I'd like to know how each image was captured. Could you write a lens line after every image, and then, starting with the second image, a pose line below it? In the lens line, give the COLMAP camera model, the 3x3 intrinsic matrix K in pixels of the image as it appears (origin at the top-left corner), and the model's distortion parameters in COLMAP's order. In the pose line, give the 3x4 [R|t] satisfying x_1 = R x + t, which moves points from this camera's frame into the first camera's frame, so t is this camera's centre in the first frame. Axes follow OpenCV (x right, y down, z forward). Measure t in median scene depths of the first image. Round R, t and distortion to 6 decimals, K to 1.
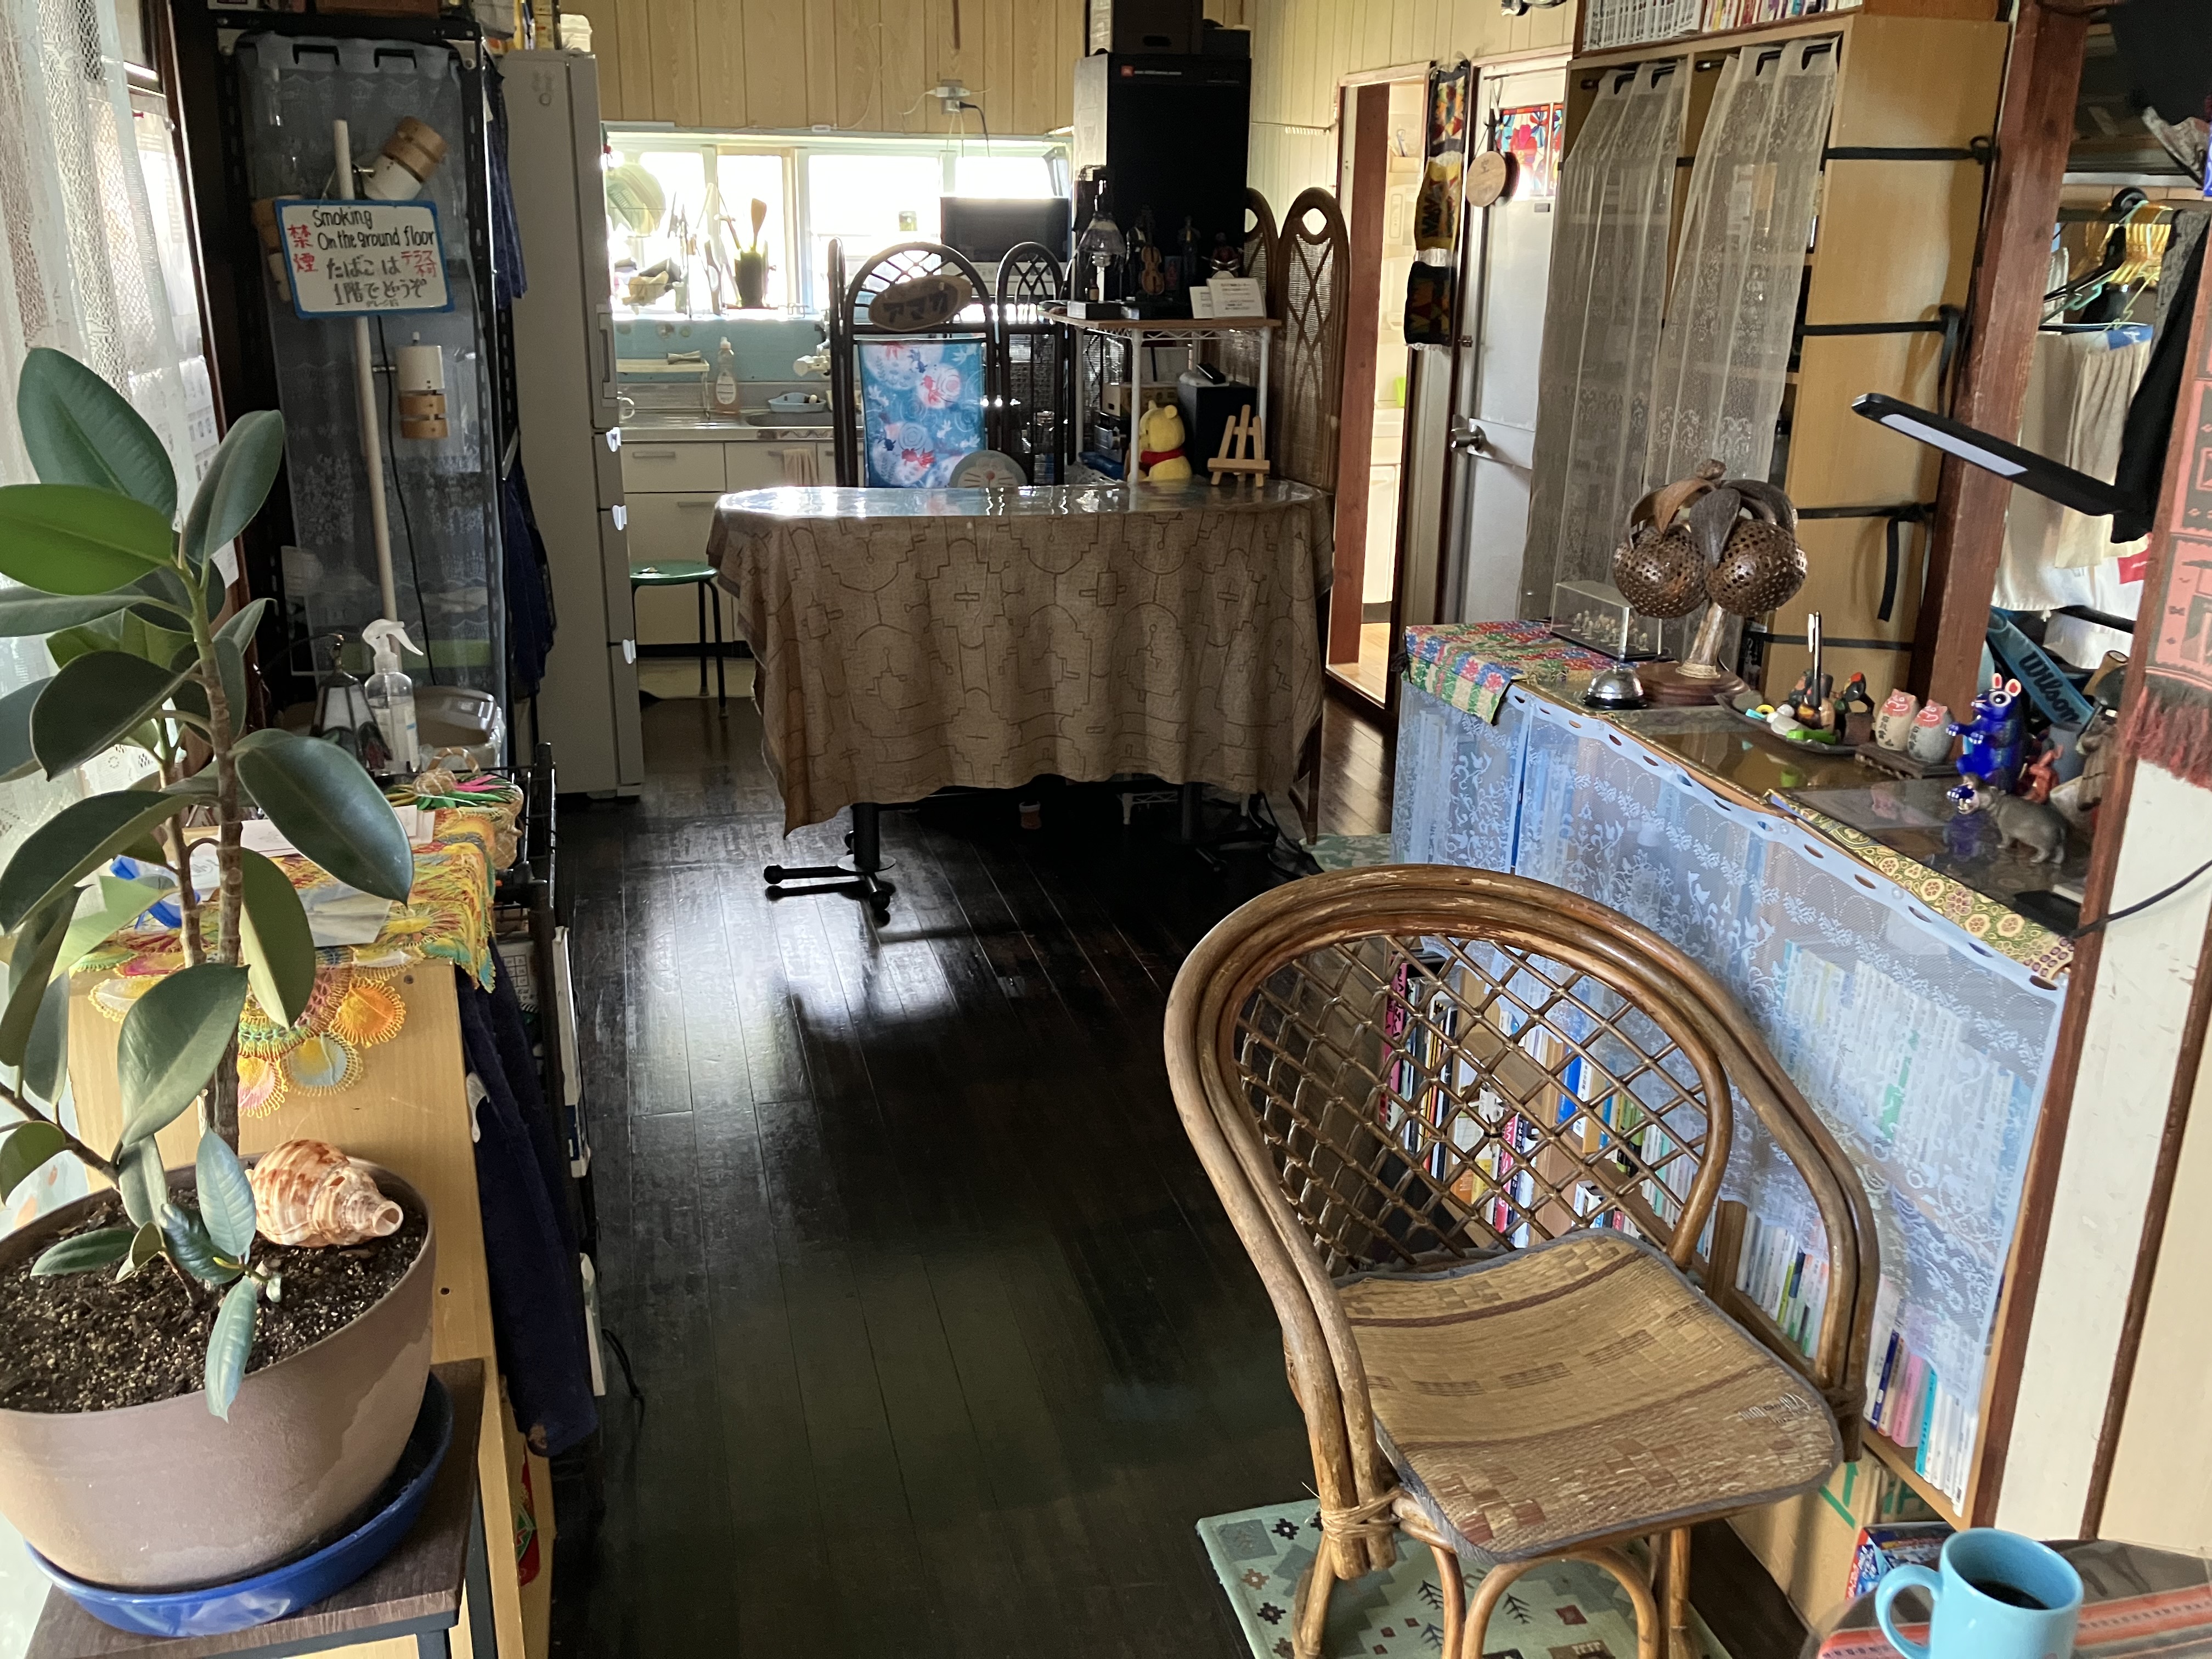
lens RADIAL K [[1913.7, 0, 1106.0], [0, 1913.7, 829.5], [0, 0, 1]] dist [0.101601, 0.006913]
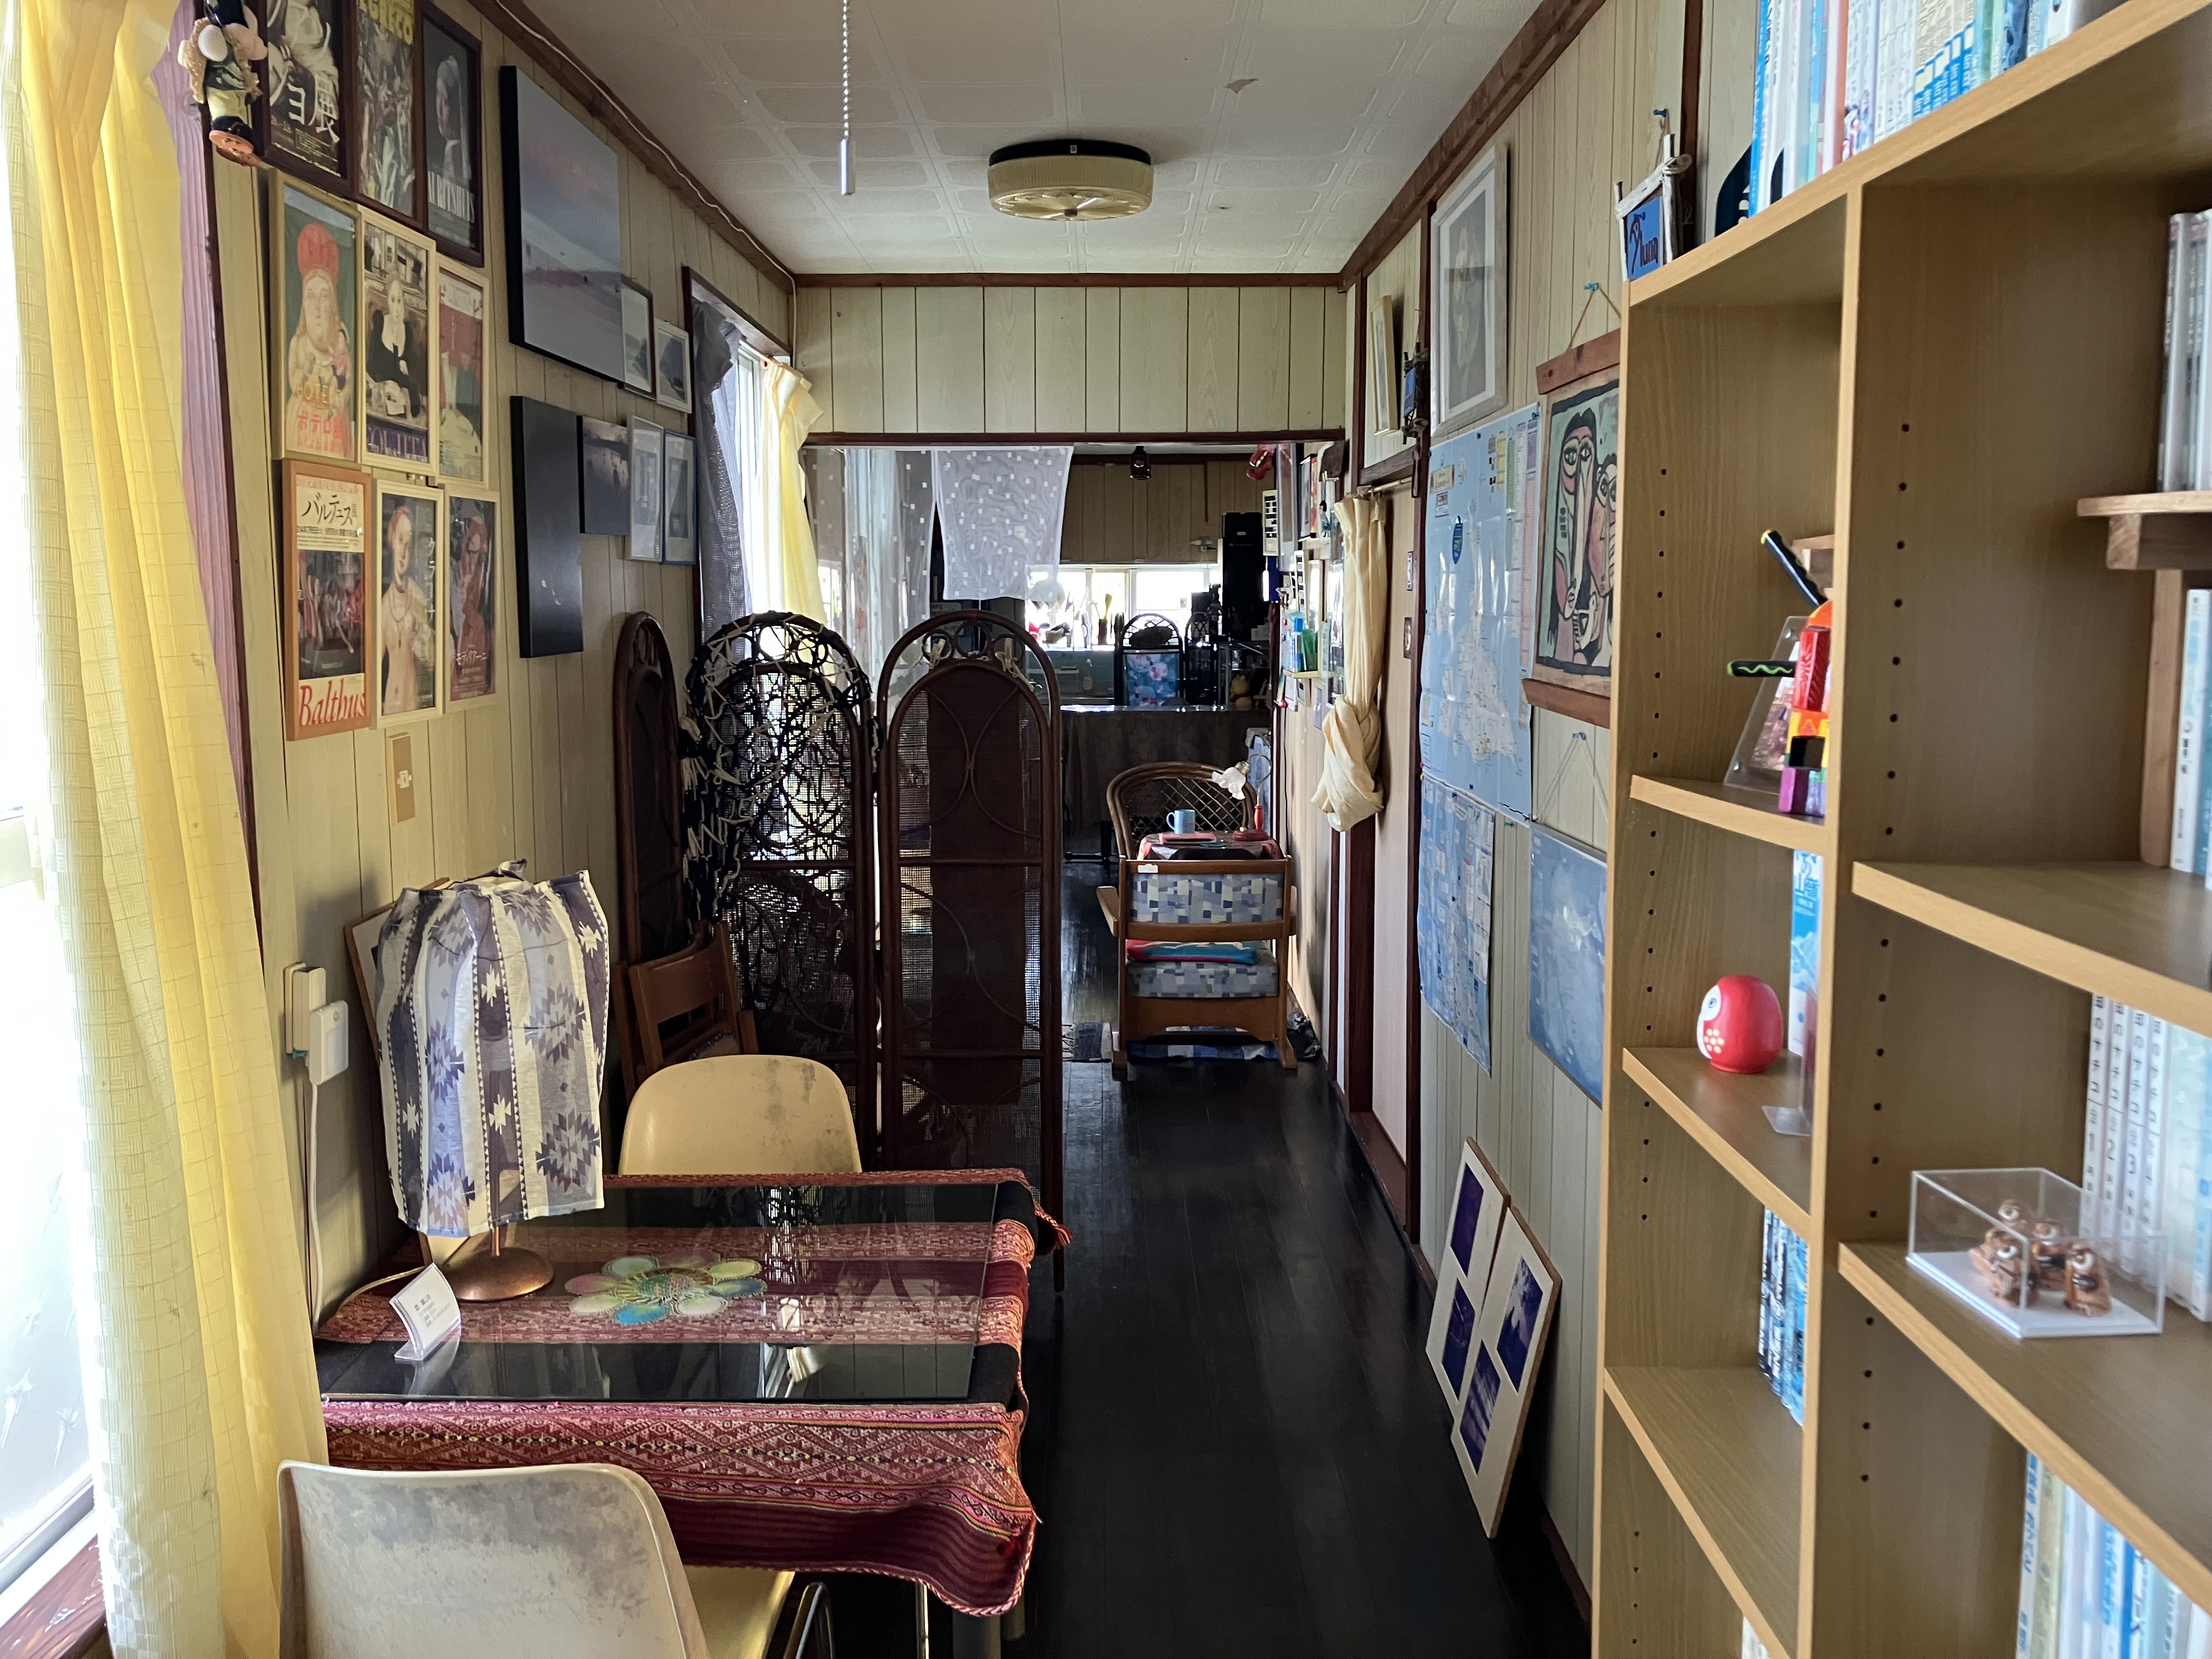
lens RADIAL K [[1913.7, 0, 1106.0], [0, 1913.7, 829.5], [0, 0, 1]] dist [0.101601, 0.006913]
pose [[0.973428, 0.010647, -0.228747, 0.386566], [-0.050587, 0.984238, -0.169461, 0.358959], [0.223337, 0.176530, 0.958623, -1.219982]]
